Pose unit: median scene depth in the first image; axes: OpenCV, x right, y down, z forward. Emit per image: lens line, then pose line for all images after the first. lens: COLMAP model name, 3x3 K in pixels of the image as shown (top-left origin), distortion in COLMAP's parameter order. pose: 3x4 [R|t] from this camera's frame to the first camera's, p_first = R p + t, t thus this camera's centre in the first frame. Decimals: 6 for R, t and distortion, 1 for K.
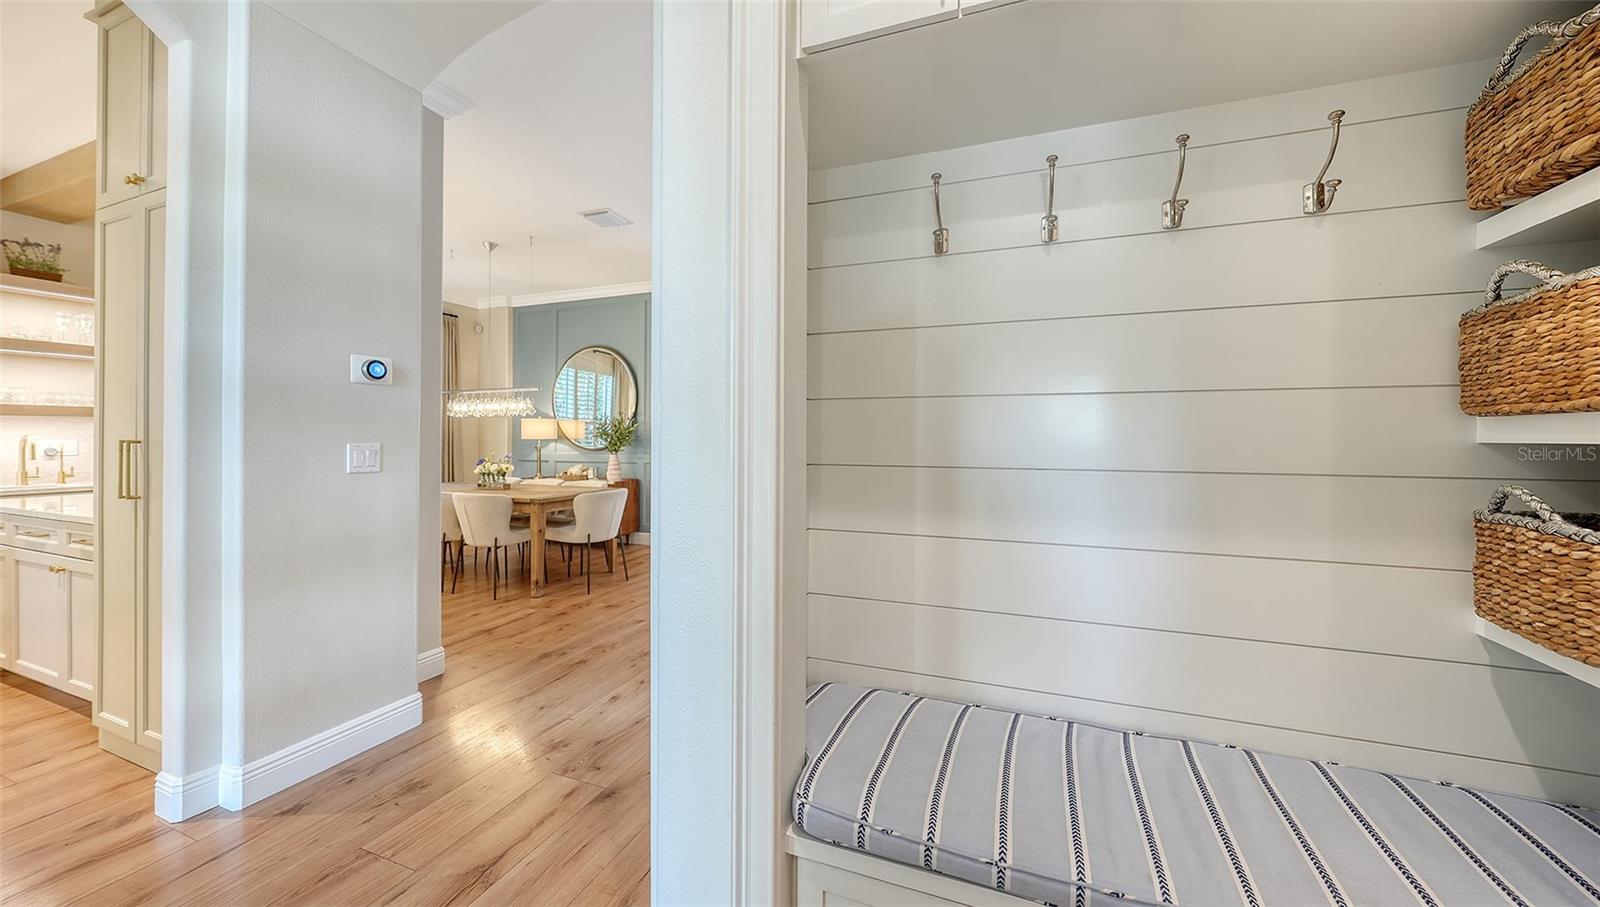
lens RADIAL K [[576.1, 0, 796.8], [0, 576.1, 441.5], [0, 0, 1]] dist [-0.001402, -0.000184]
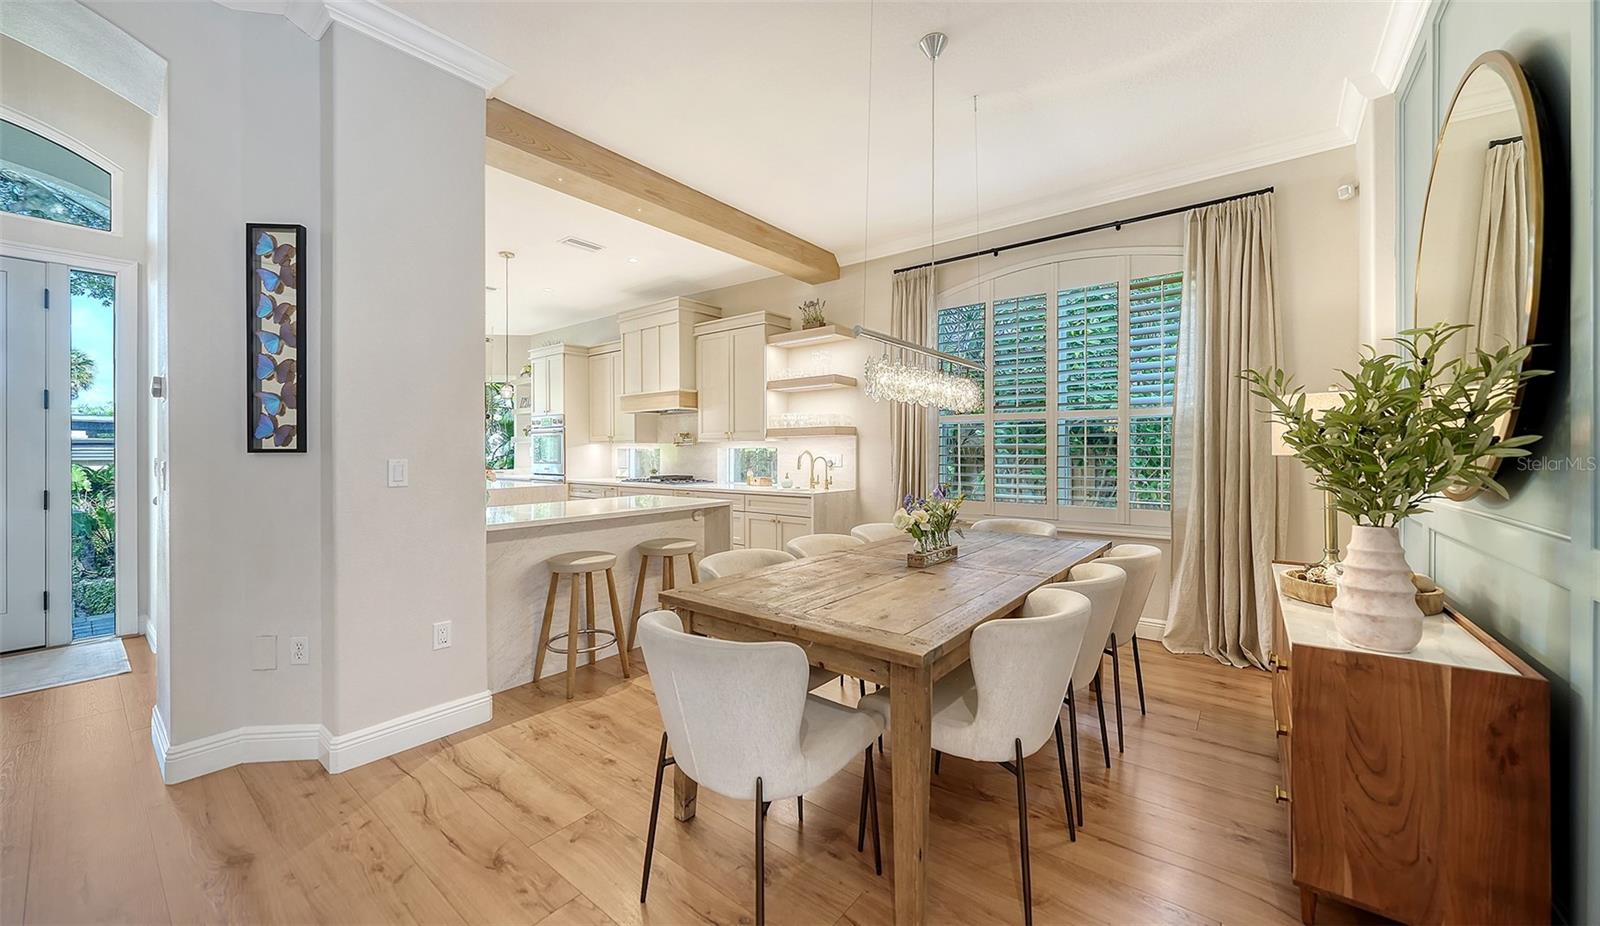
lens RADIAL K [[582.7, 0, 796.7], [0, 582.7, 454.0], [0, 0, 1]] dist [-0.000842, -0.000090]
pose [[-0.290327, 0.003954, -0.956919, -0.061828], [-0.015976, 0.999832, 0.008978, -0.013160], [0.956794, 0.017894, -0.290215, 1.360204]]
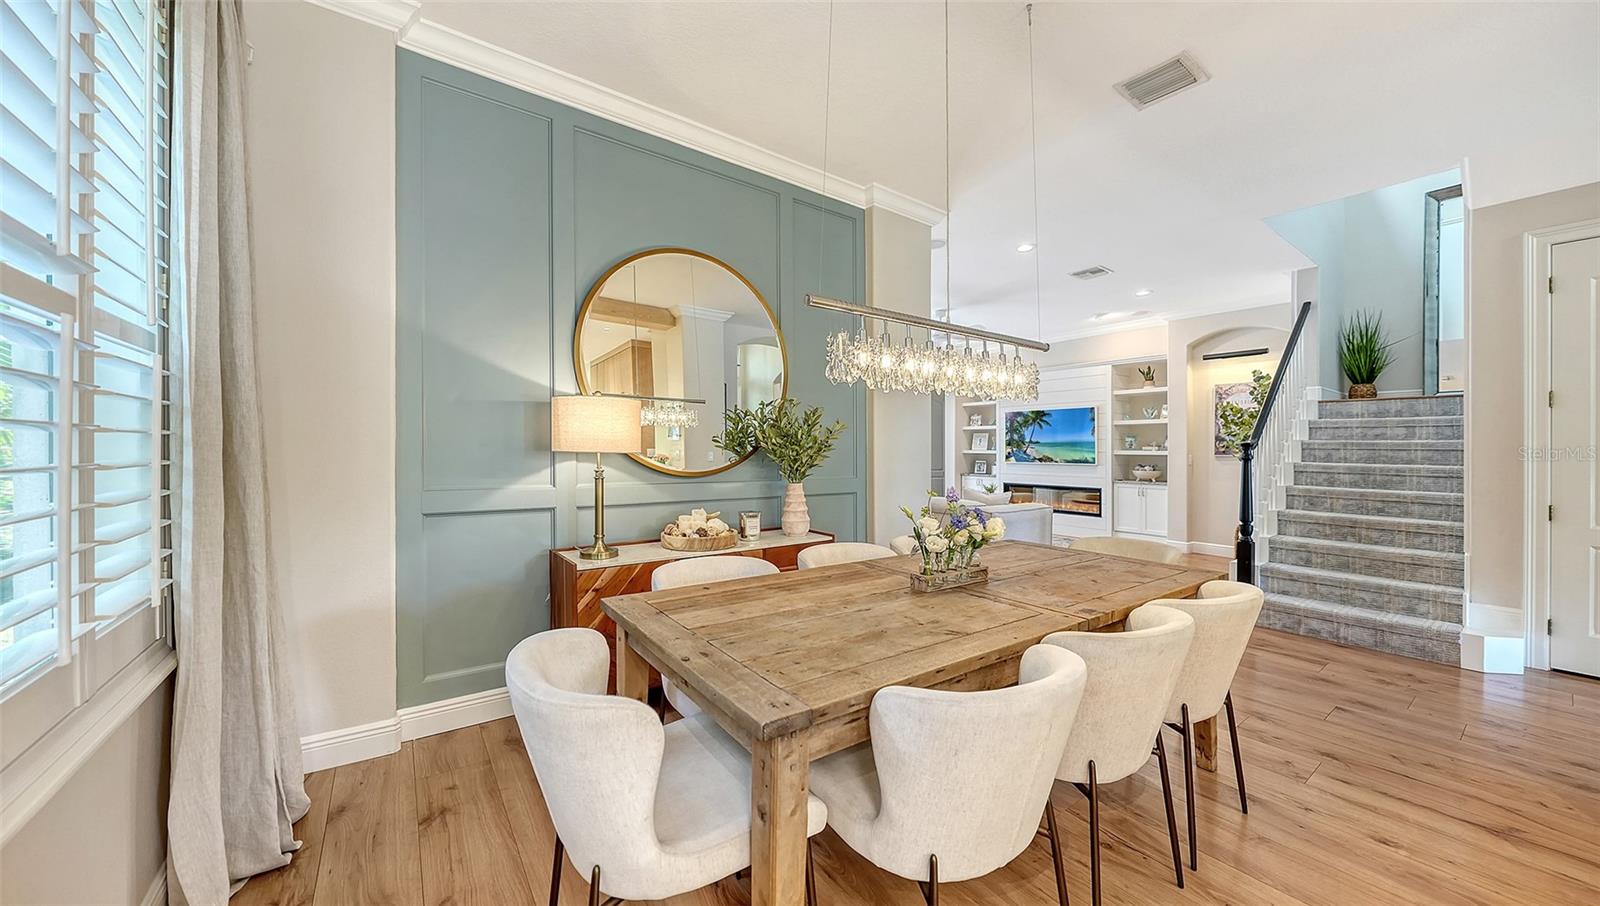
lens RADIAL K [[576.1, 0, 796.8], [0, 576.1, 441.0], [0, 0, 1]] dist [-0.001402, -0.000184]
pose [[0.532961, 0.007948, 0.846103, -1.209434], [0.009340, 0.999840, -0.015275, -0.013941], [-0.846088, 0.016043, 0.532801, 1.162609]]
